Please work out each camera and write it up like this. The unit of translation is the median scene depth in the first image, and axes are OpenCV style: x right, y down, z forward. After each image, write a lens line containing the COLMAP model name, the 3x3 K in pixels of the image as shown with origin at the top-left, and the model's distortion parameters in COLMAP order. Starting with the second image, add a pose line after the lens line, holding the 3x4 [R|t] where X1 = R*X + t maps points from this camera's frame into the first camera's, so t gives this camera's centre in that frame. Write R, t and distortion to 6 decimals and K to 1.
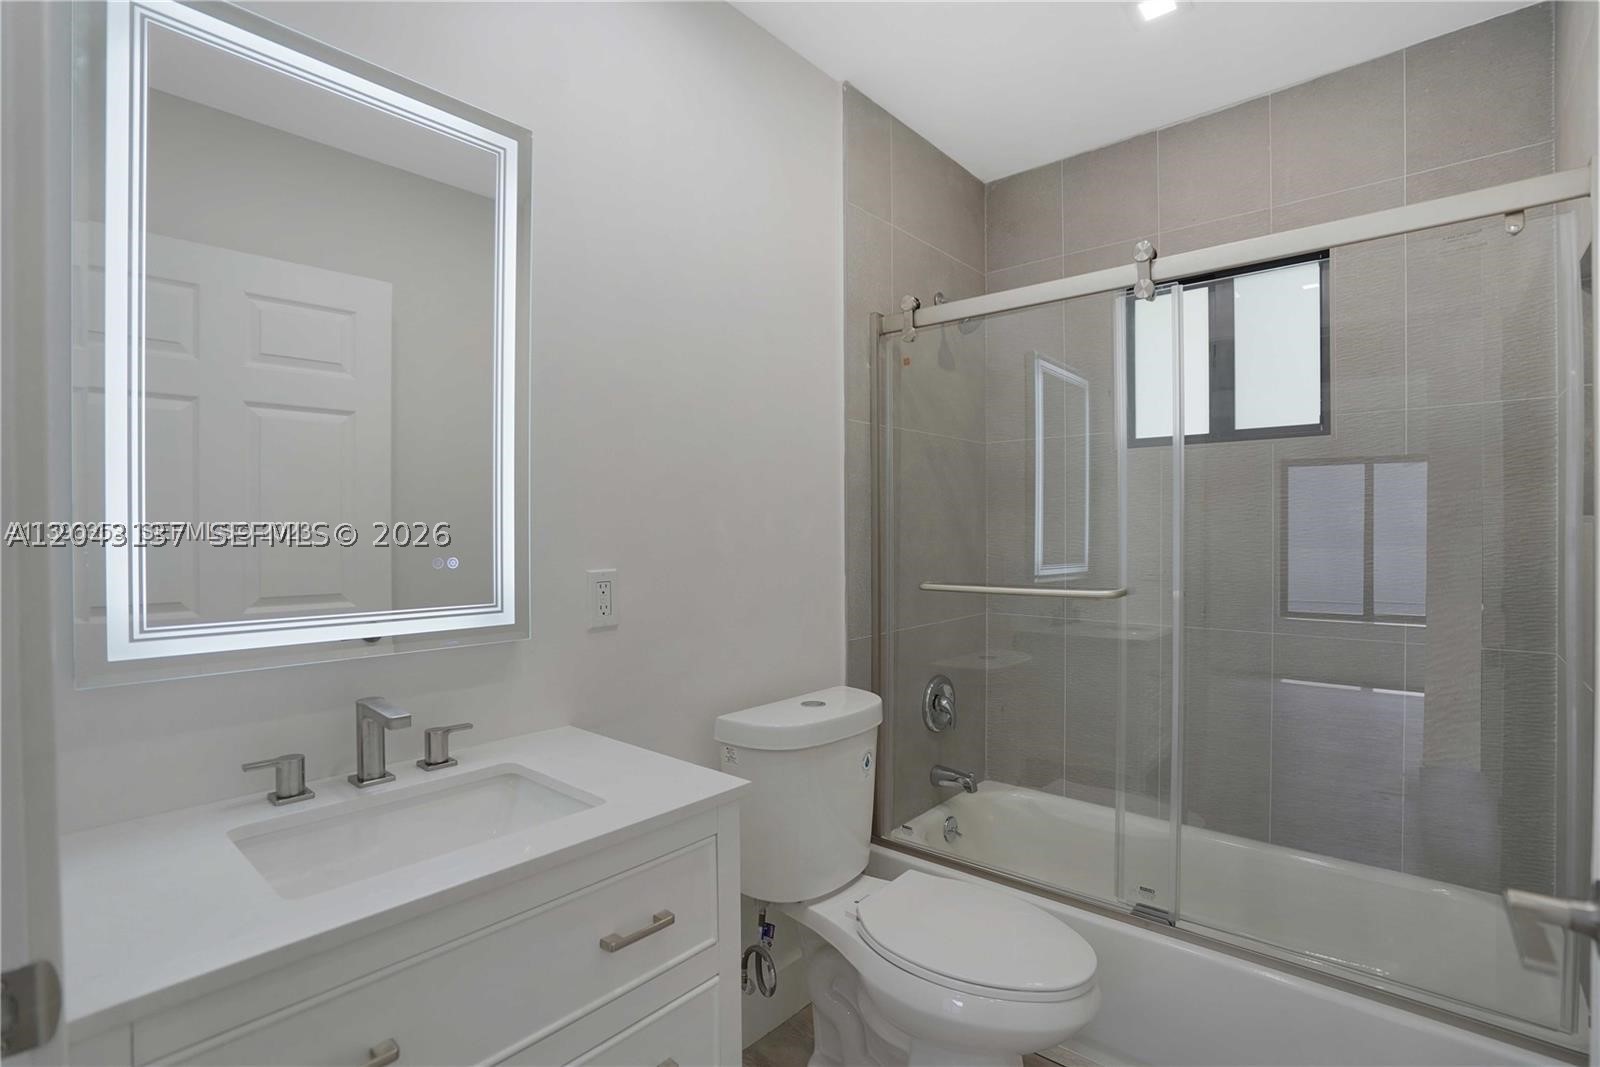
lens RADIAL K [[751.3, 0, 799.2], [0, 751.3, 538.5], [0, 0, 1]] dist [-0.025473, 0.005719]
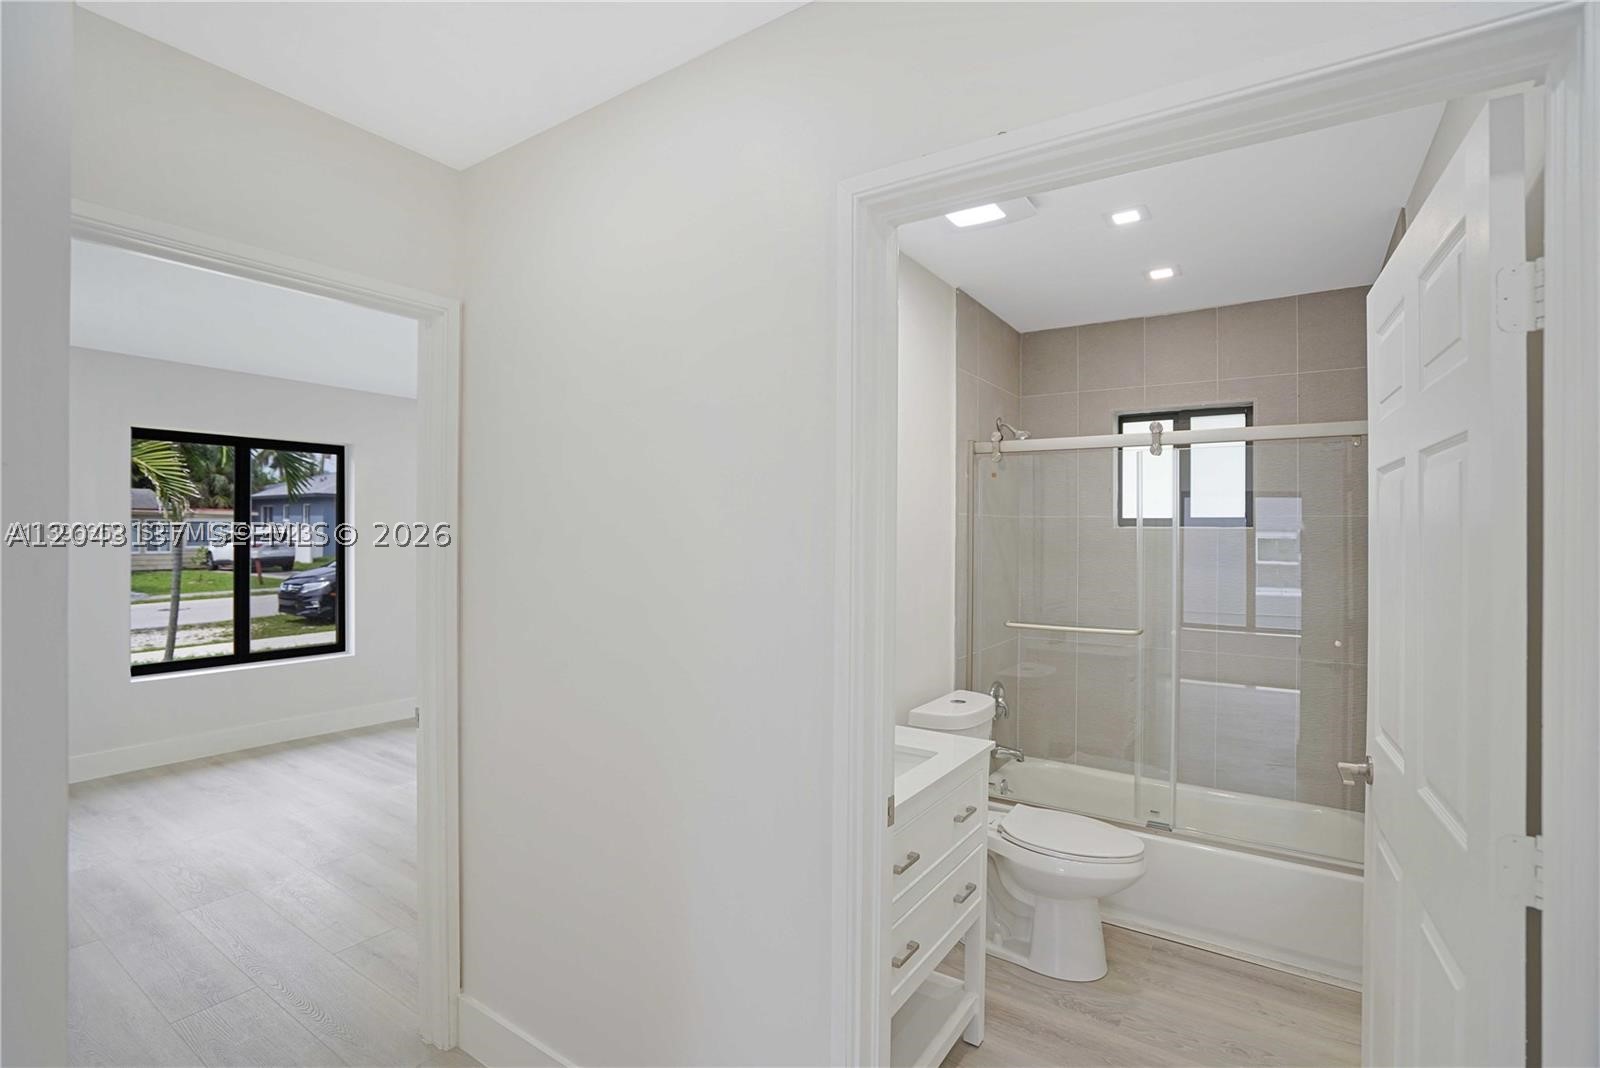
lens RADIAL K [[751.3, 0, 799.9], [0, 751.3, 532.0], [0, 0, 1]] dist [-0.025473, 0.005719]
pose [[0.992138, 0.014404, 0.124314, -0.423323], [-0.012884, 0.999832, -0.013028, -0.094083], [-0.124481, 0.011324, 0.992157, -0.440533]]
